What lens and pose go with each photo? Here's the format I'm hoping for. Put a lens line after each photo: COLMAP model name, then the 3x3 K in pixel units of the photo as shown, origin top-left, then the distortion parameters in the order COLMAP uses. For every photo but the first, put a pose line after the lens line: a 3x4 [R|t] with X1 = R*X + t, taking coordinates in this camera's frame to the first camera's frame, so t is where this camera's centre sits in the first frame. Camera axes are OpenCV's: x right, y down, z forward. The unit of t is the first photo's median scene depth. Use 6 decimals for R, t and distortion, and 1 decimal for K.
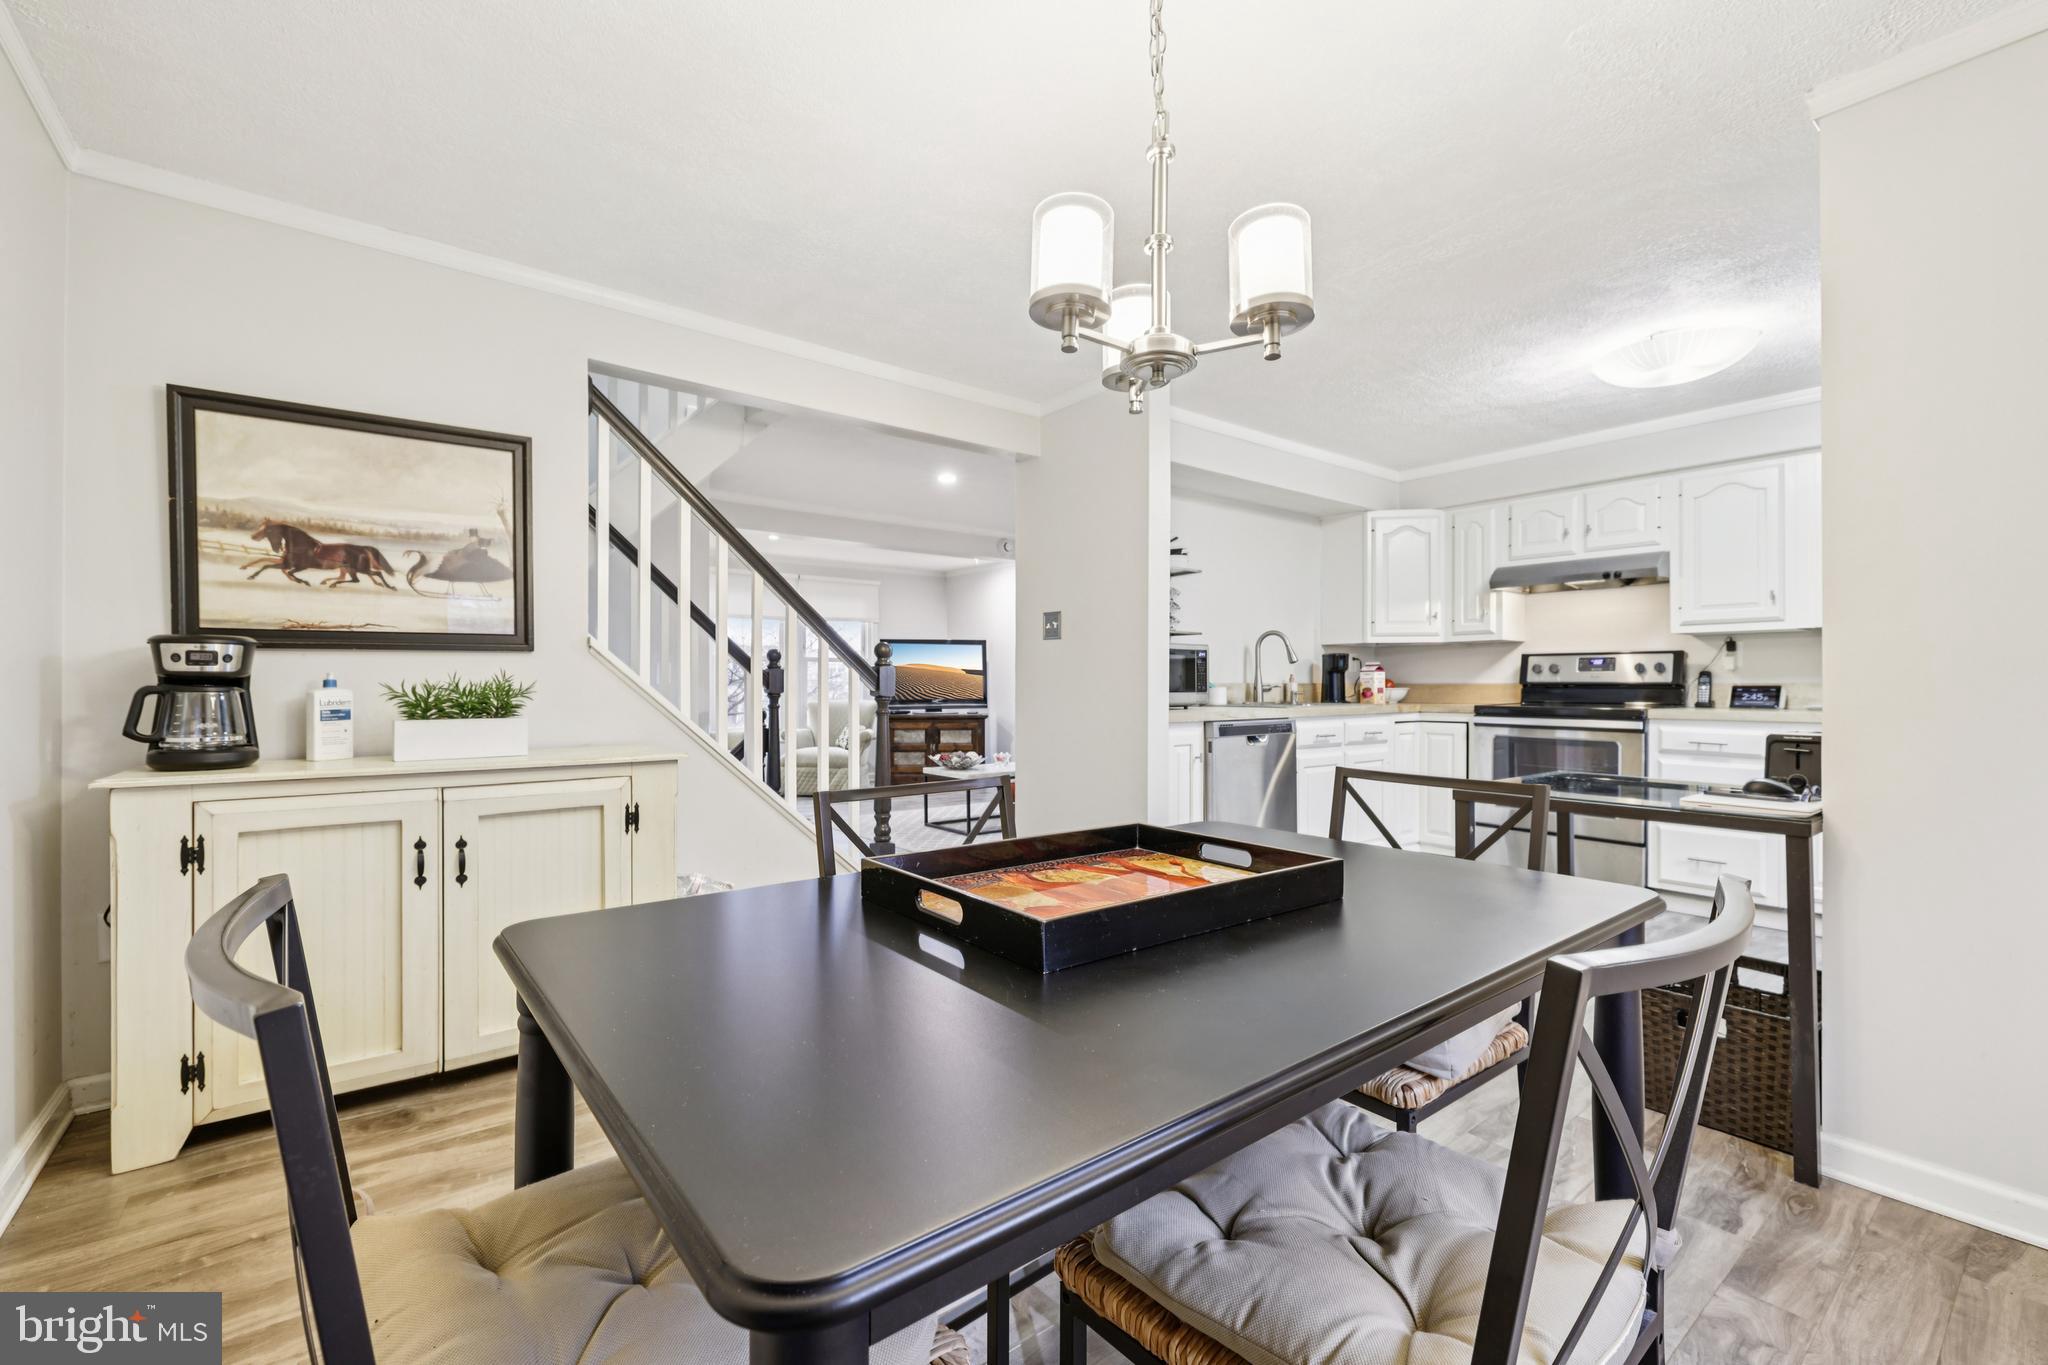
lens RADIAL K [[867.6, 0, 1026.5], [0, 867.6, 682.2], [0, 0, 1]] dist [-0.003464, -0.000735]
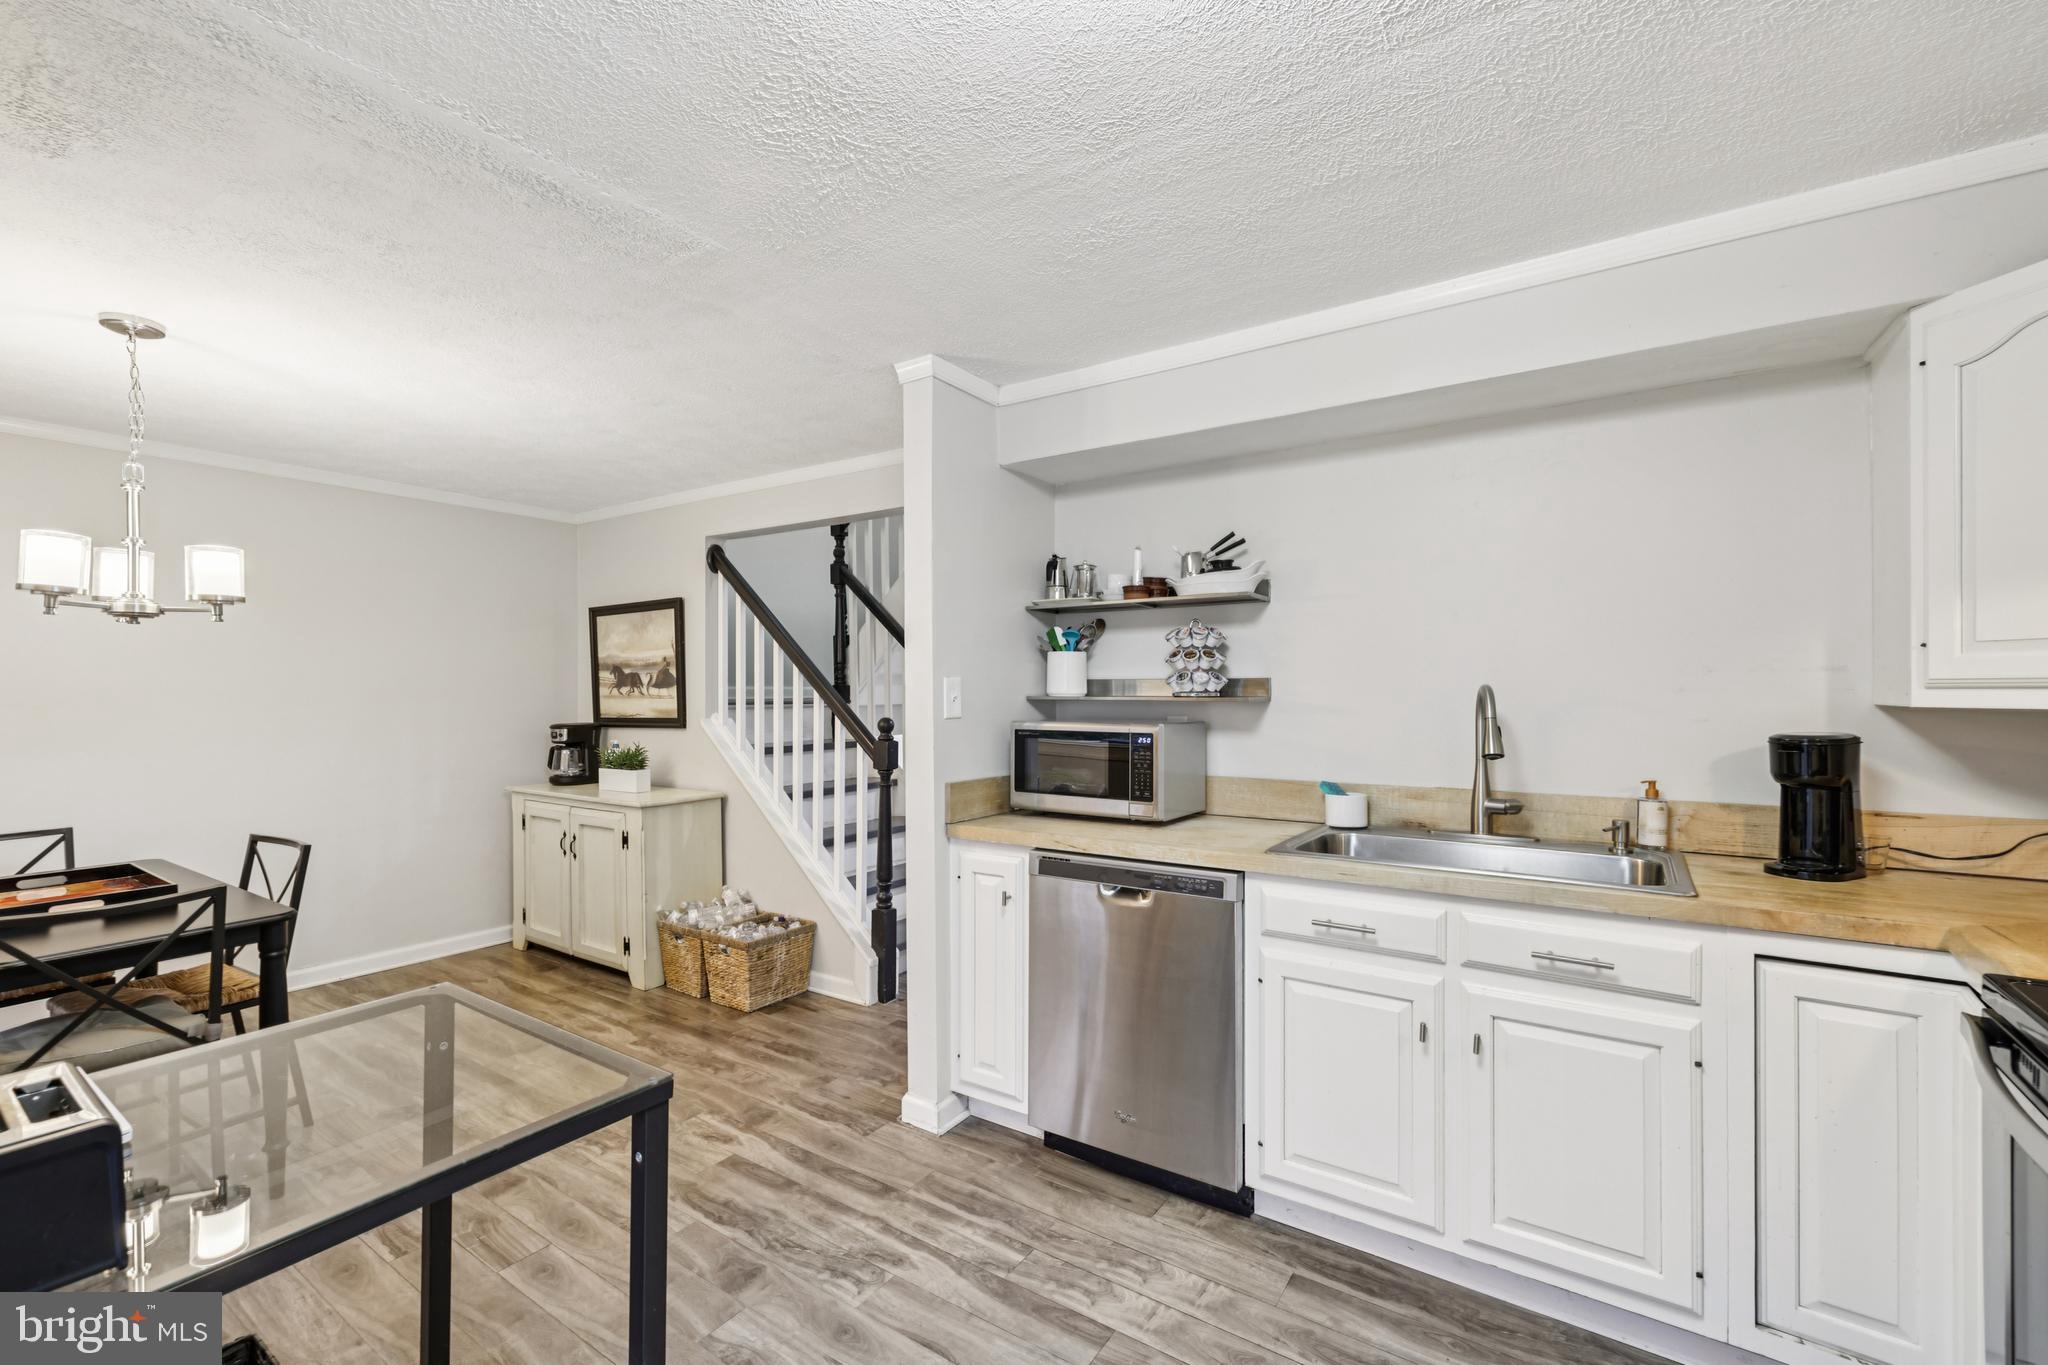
lens RADIAL K [[867.6, 0, 1009.4], [0, 867.6, 689.6], [0, 0, 1]] dist [-0.003464, -0.000735]
pose [[0.294534, -0.002196, -0.955638, 1.255301], [0.005951, 0.999982, -0.000463, -0.112272], [0.955622, -0.005551, 0.294542, 1.197083]]
